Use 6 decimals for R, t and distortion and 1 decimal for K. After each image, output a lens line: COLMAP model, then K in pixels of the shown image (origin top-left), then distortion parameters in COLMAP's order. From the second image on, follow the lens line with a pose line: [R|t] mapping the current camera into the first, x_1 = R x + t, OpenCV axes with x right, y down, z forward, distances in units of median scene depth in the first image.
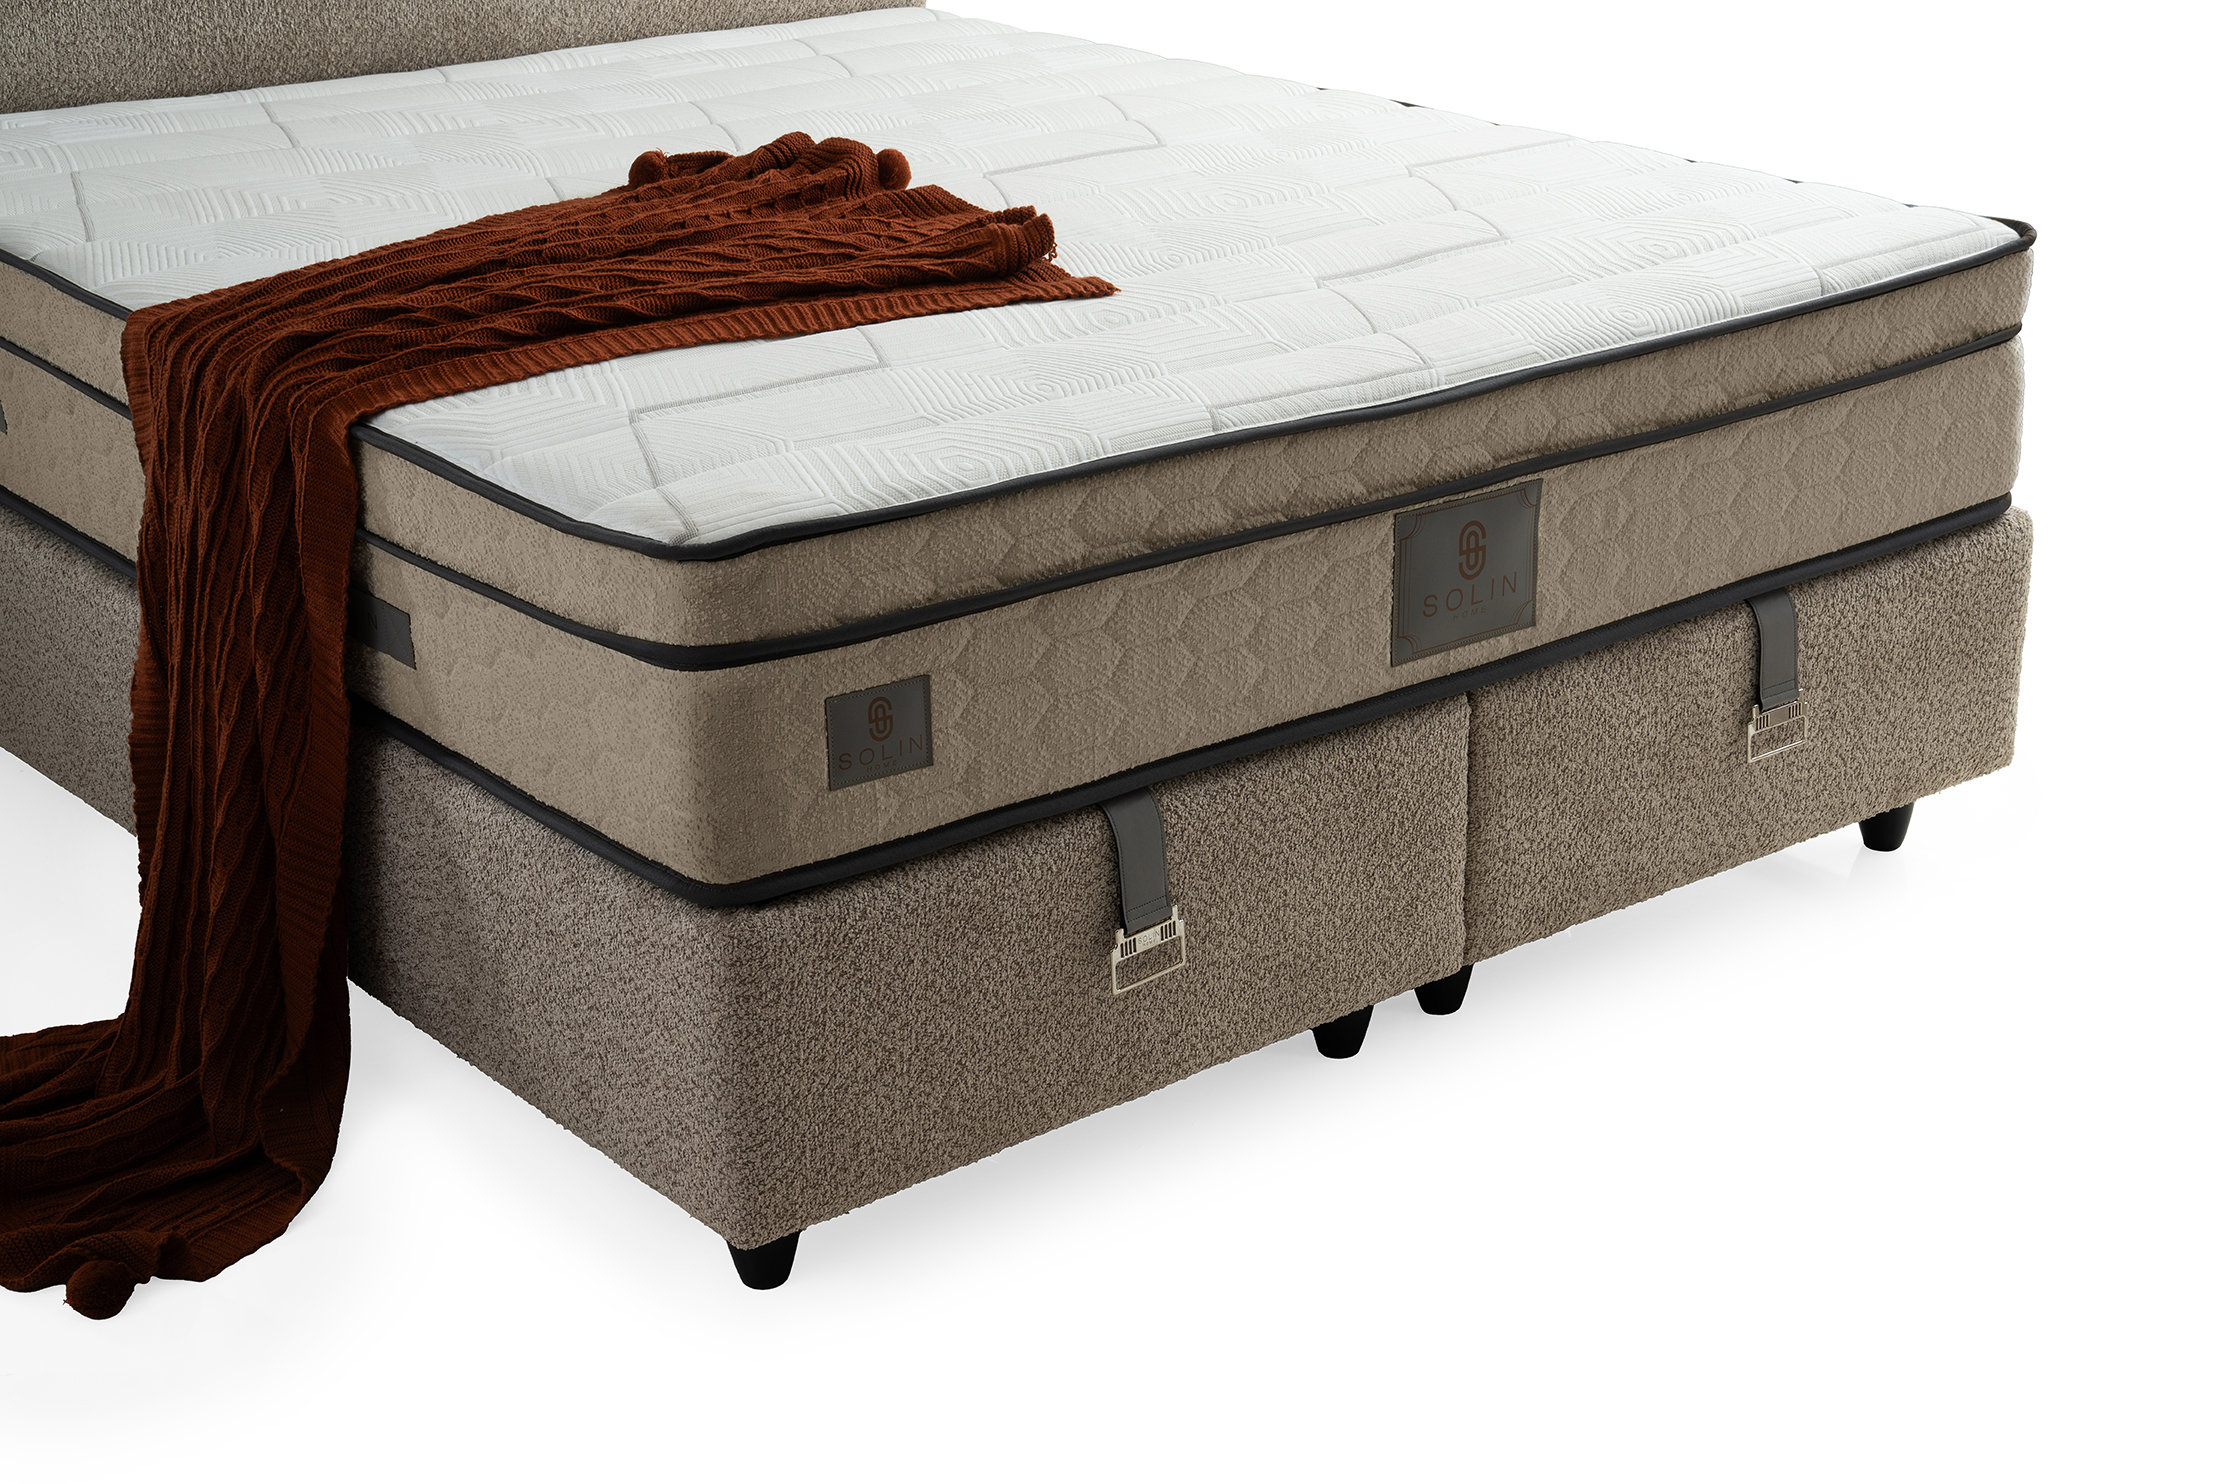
lens RADIAL K [[3237.5, 0, 1113.7], [0, 3237.5, 745.7], [0, 0, 1]] dist [0.221606, 0.000000]
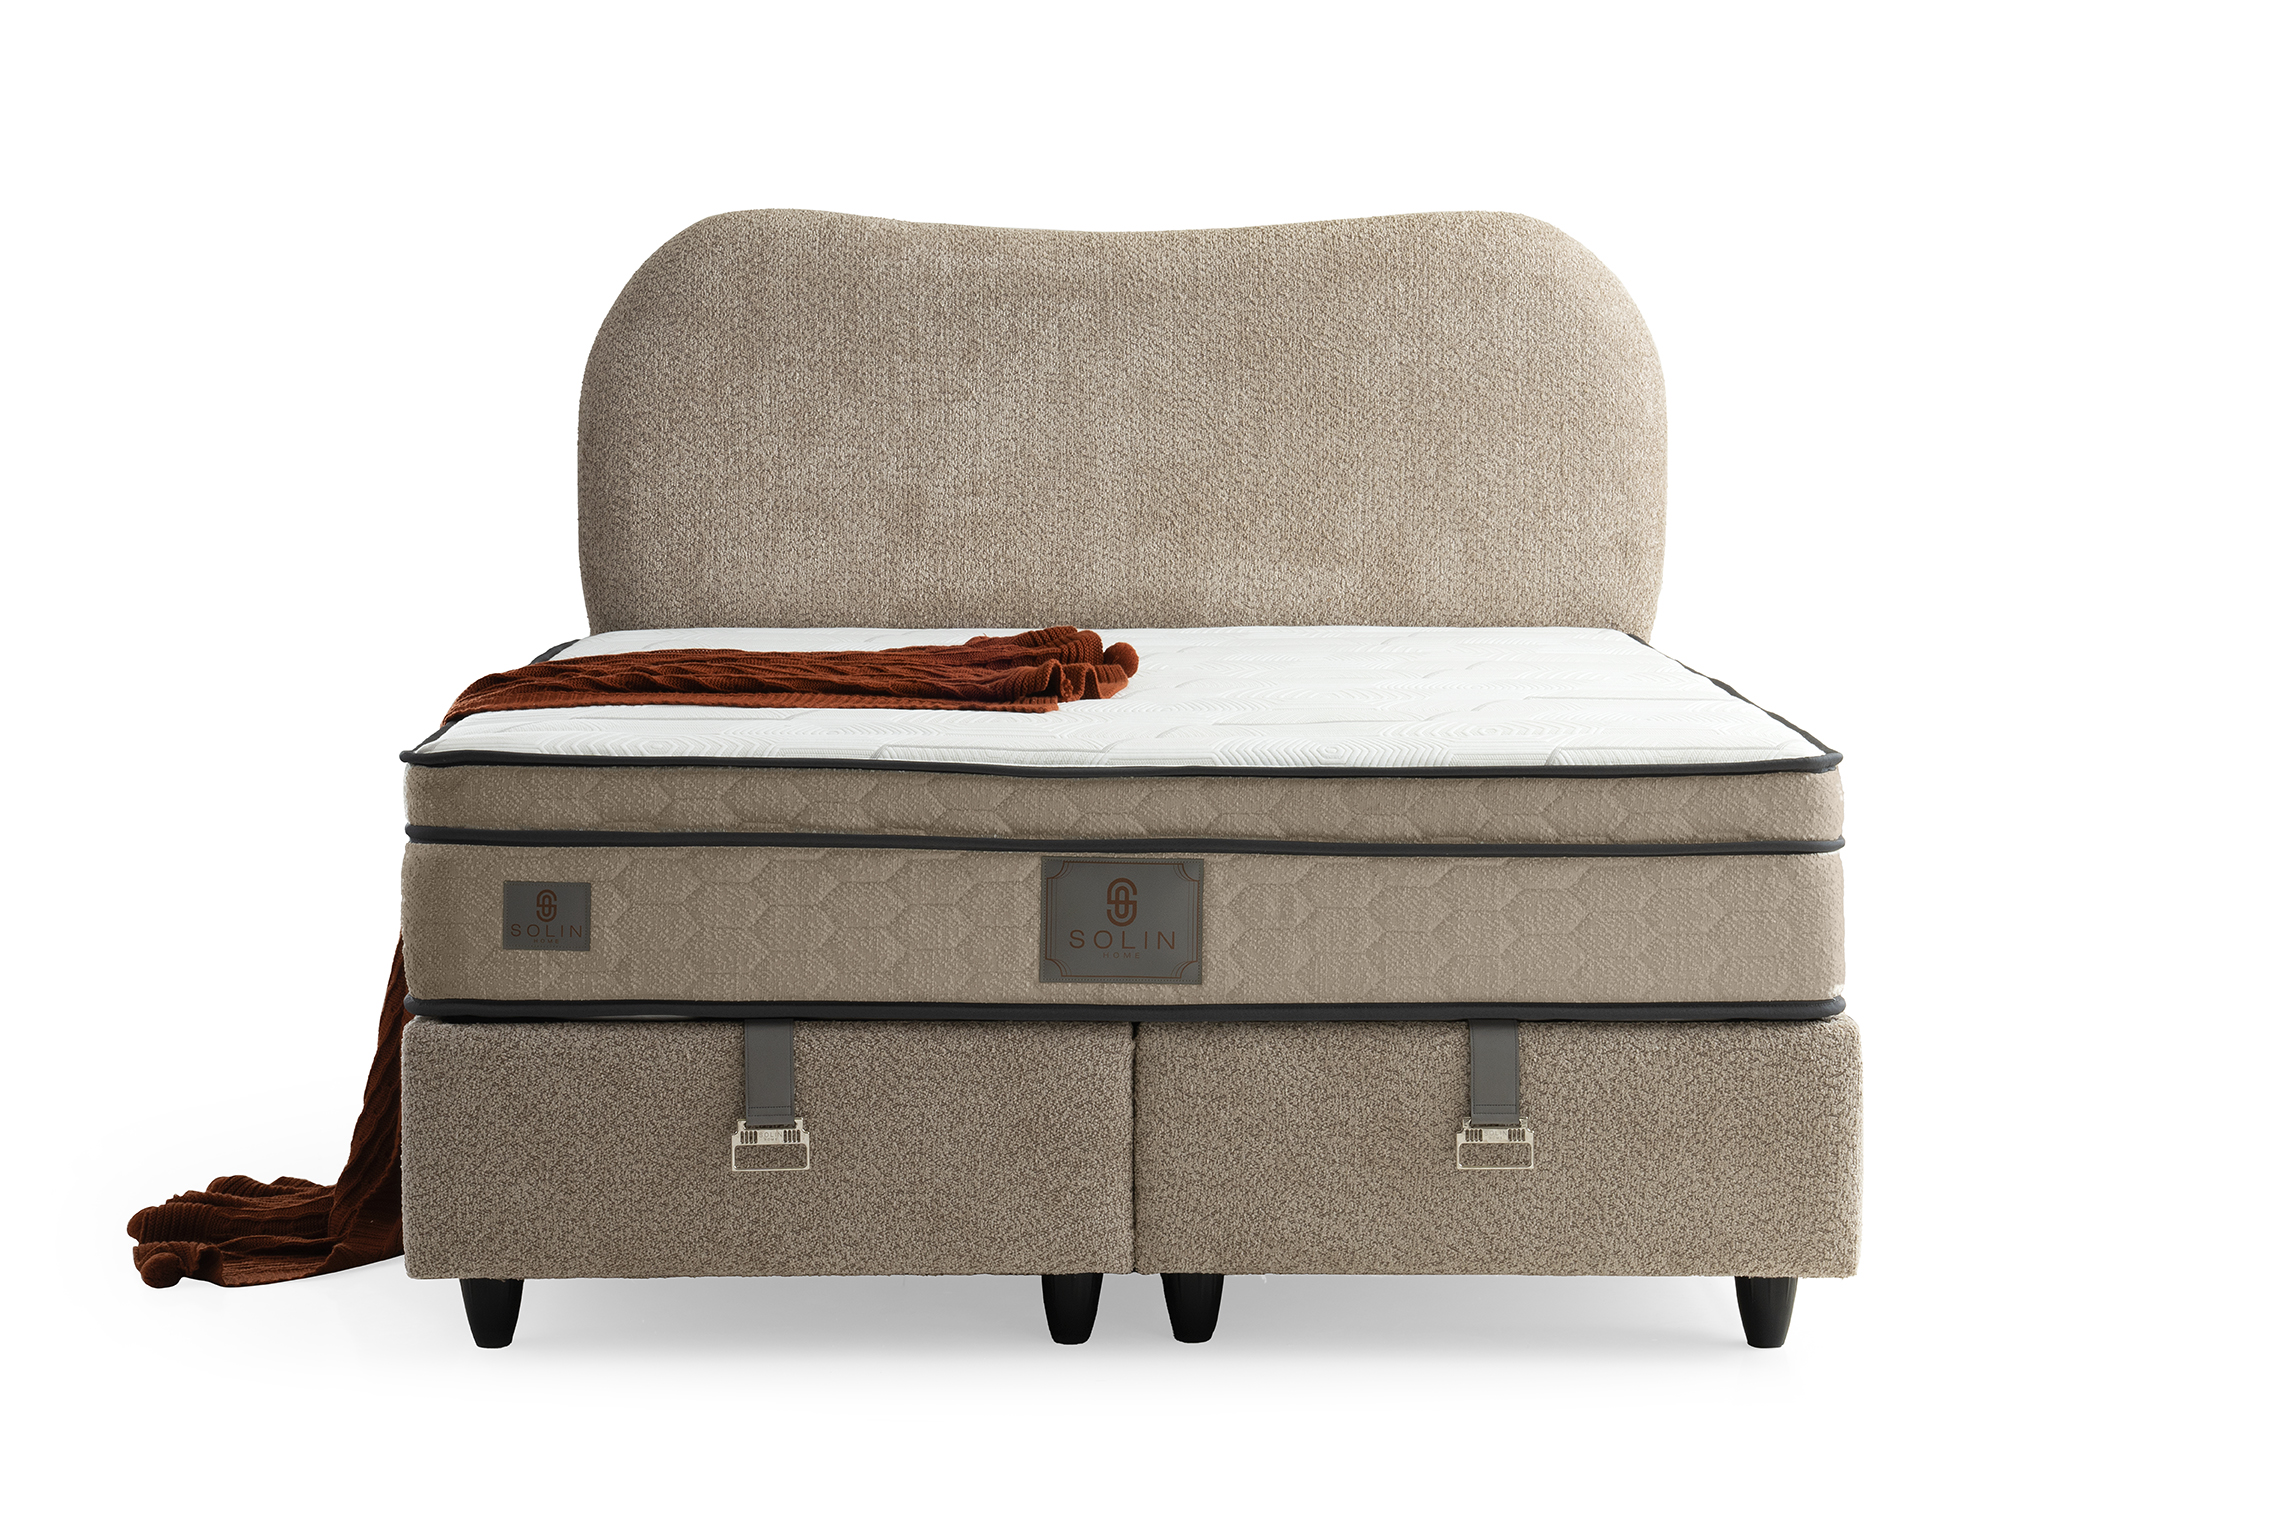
lens RADIAL K [[4354.6, 0, 1225.1], [0, 4354.6, 754.0], [0, 0, 1]] dist [0.206864, 0.000000]
pose [[0.787415, 0.071038, -0.612316, 1.225715], [-0.236695, 0.952033, -0.193930, 0.211760], [0.569169, 0.297635, 0.766459, -0.291480]]
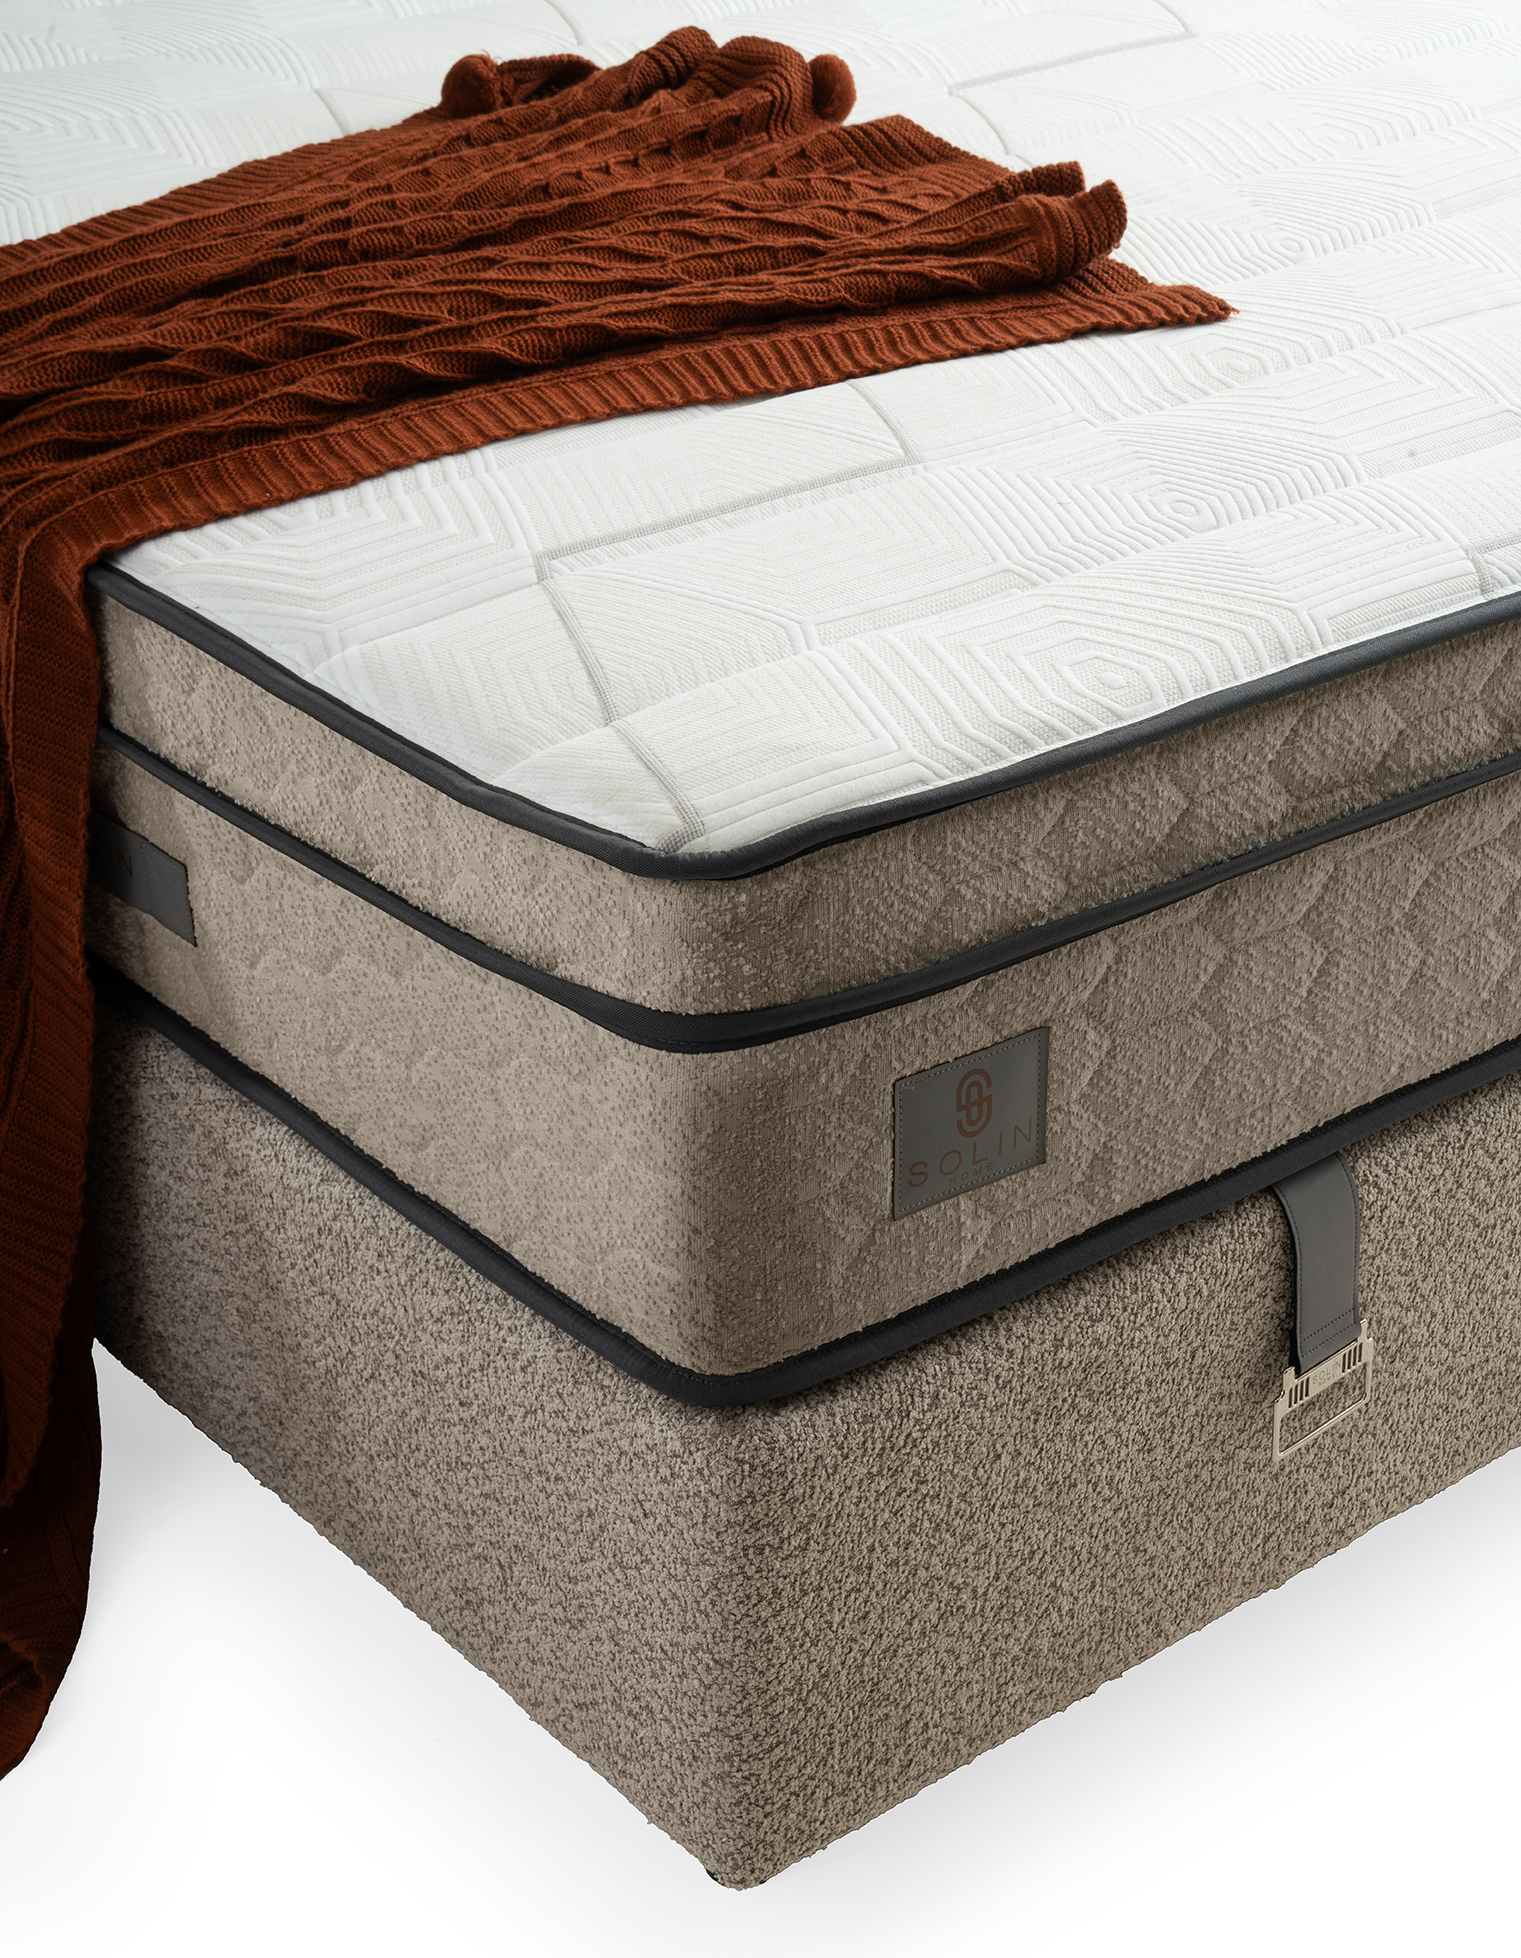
lens RADIAL K [[3276.2, 0, 793.3], [0, 3276.2, 1132.1], [0, 0, 1]] dist [0.203978, 0.000000]
pose [[0.999912, 0.005318, 0.012179, -0.105149], [-0.007240, 0.986491, 0.163653, -0.096582], [-0.011145, -0.163727, 0.986443, 0.355827]]
